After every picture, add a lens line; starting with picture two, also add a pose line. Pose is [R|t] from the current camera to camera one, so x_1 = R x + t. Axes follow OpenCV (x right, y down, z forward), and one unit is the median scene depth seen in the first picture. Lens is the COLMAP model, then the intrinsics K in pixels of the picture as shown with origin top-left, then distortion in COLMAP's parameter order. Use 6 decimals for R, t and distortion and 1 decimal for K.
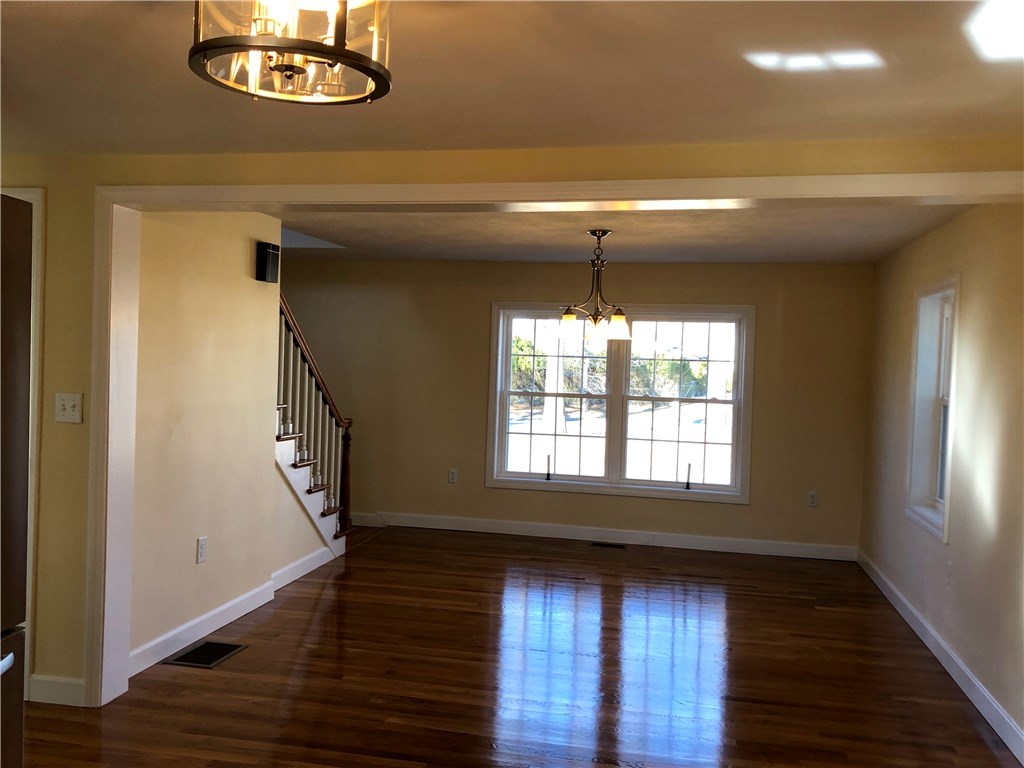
lens RADIAL K [[907.6, 0, 513.4], [0, 907.6, 389.4], [0, 0, 1]] dist [0.028728, -0.038042]
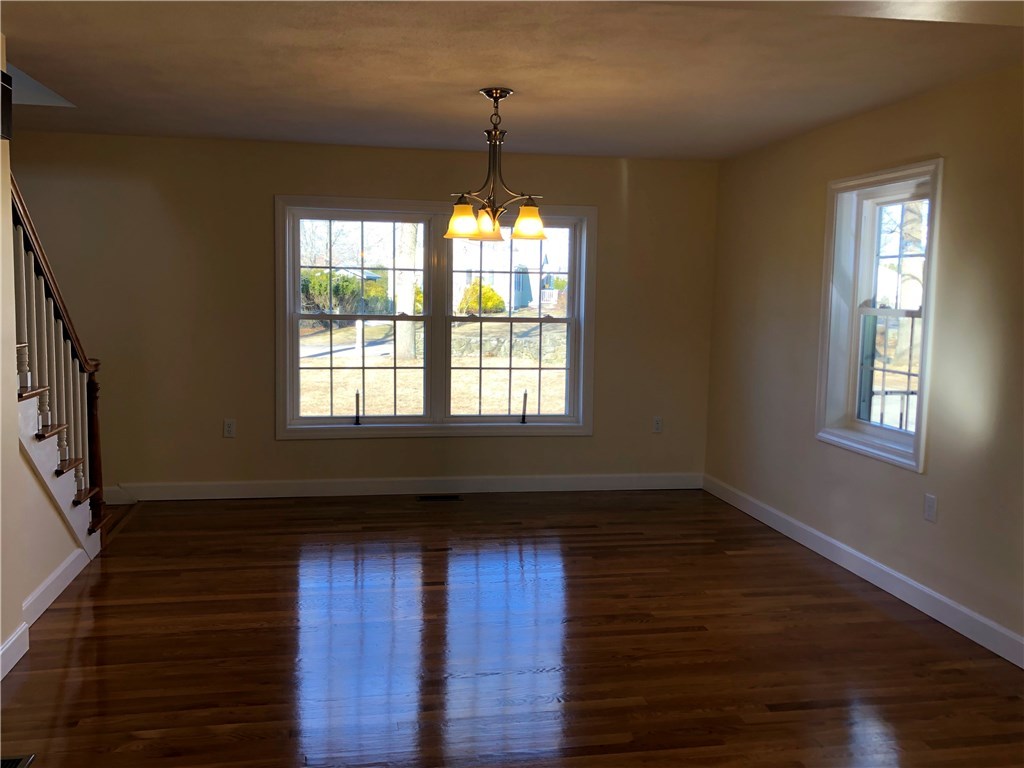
lens RADIAL K [[907.6, 0, 509.2], [0, 907.6, 373.7], [0, 0, 1]] dist [0.028728, -0.038042]
pose [[0.928597, -0.052282, 0.367388, -0.131169], [0.026351, 0.996816, 0.075252, -0.000650], [-0.370153, -0.060198, 0.927018, 0.219820]]
